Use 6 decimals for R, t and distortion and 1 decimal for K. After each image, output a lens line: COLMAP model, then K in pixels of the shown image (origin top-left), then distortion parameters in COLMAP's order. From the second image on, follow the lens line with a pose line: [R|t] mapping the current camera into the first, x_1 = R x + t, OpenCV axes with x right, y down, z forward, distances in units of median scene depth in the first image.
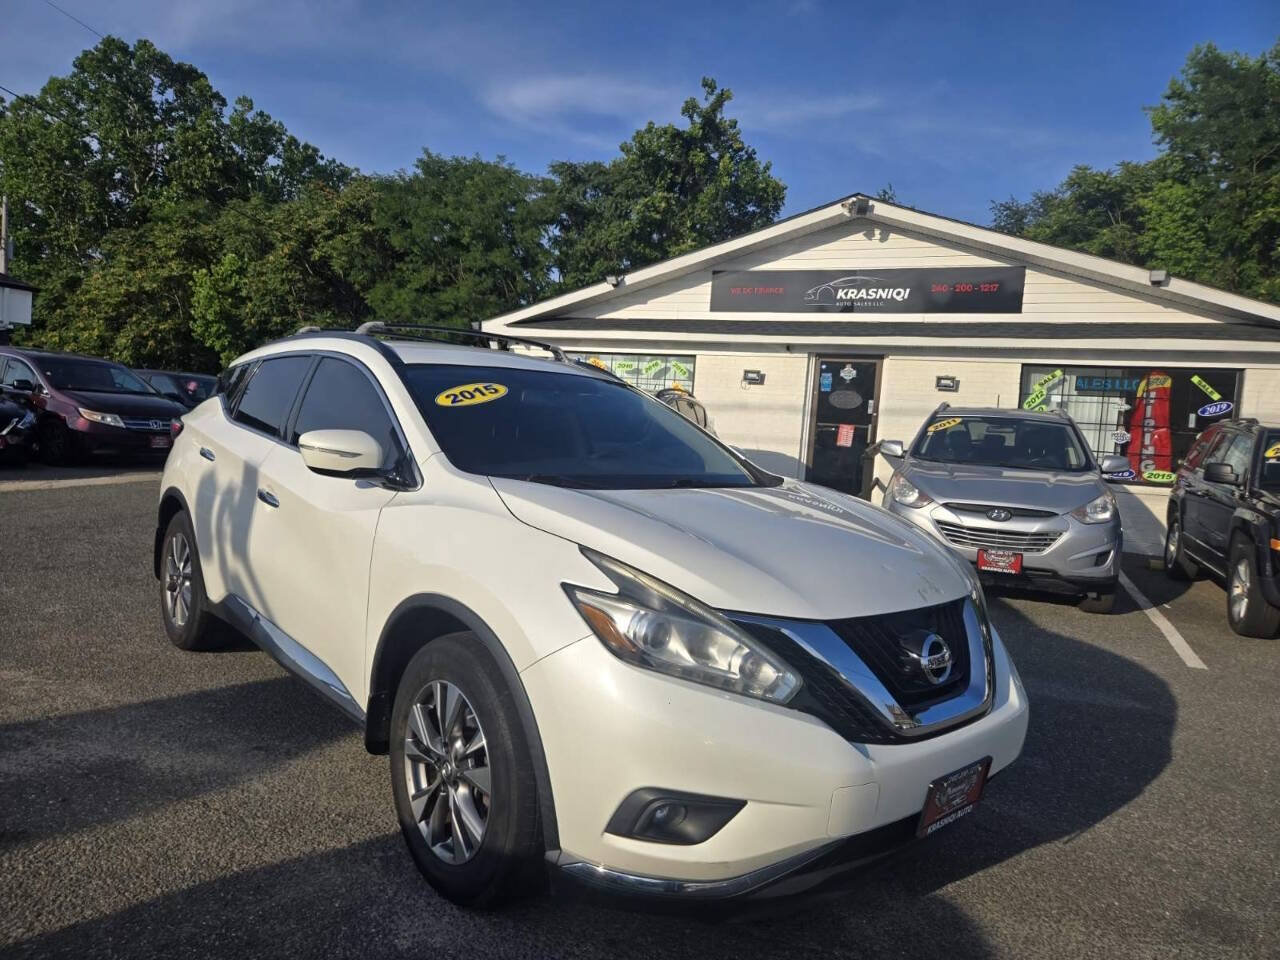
lens RADIAL K [[856.4, 0, 640.0], [0, 856.4, 480.0], [0, 0, 1]] dist [0.066067, -0.050756]
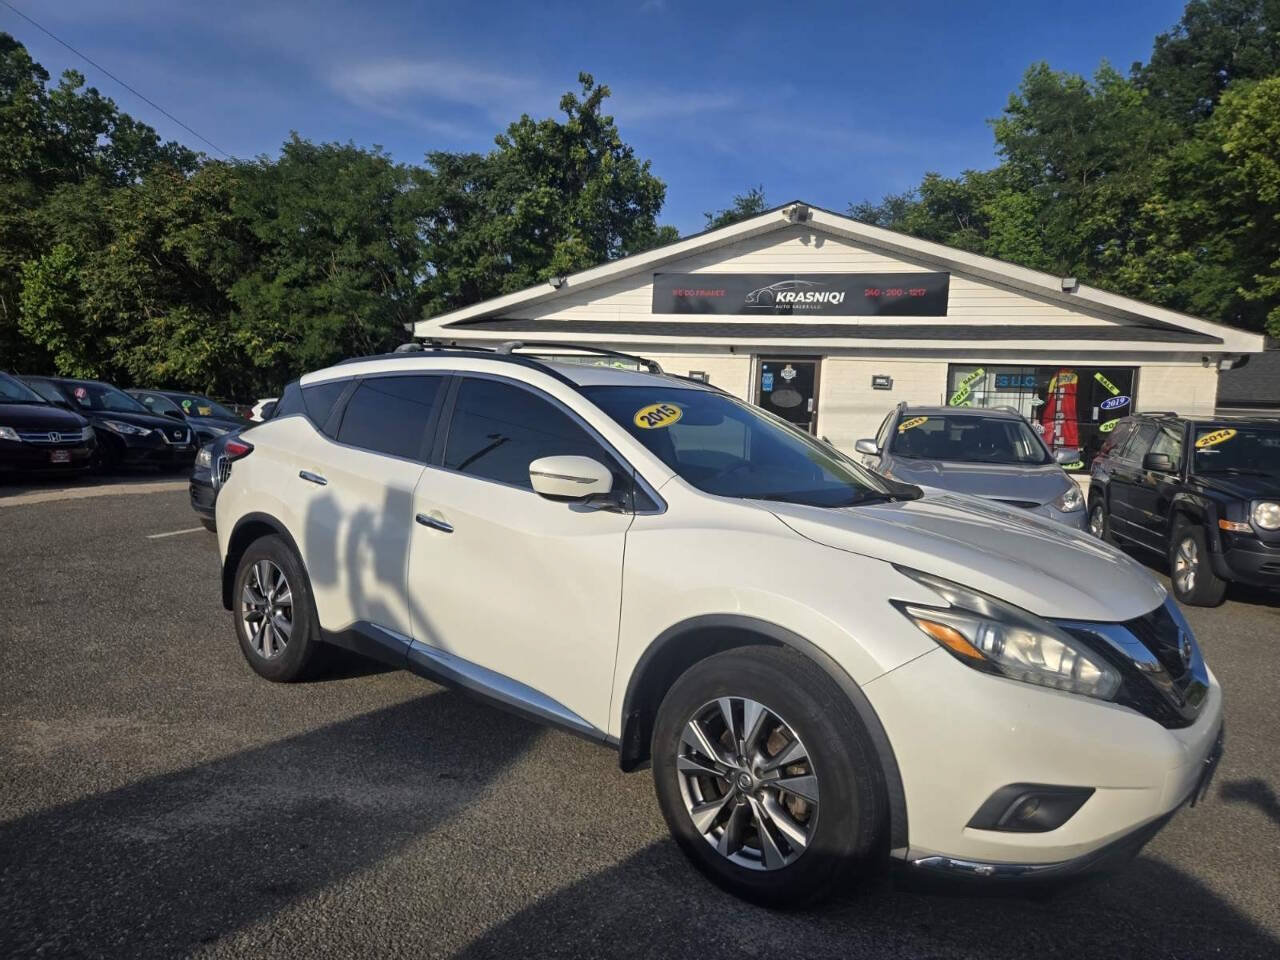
lens RADIAL K [[856.2, 0, 641.9], [0, 856.2, 486.8], [0, 0, 1]] dist [0.063958, -0.048385]
pose [[0.986436, -0.032255, 0.160945, -0.106401], [0.029977, 0.999413, 0.016563, -0.008960], [-0.161385, -0.011514, 0.986824, -0.001313]]
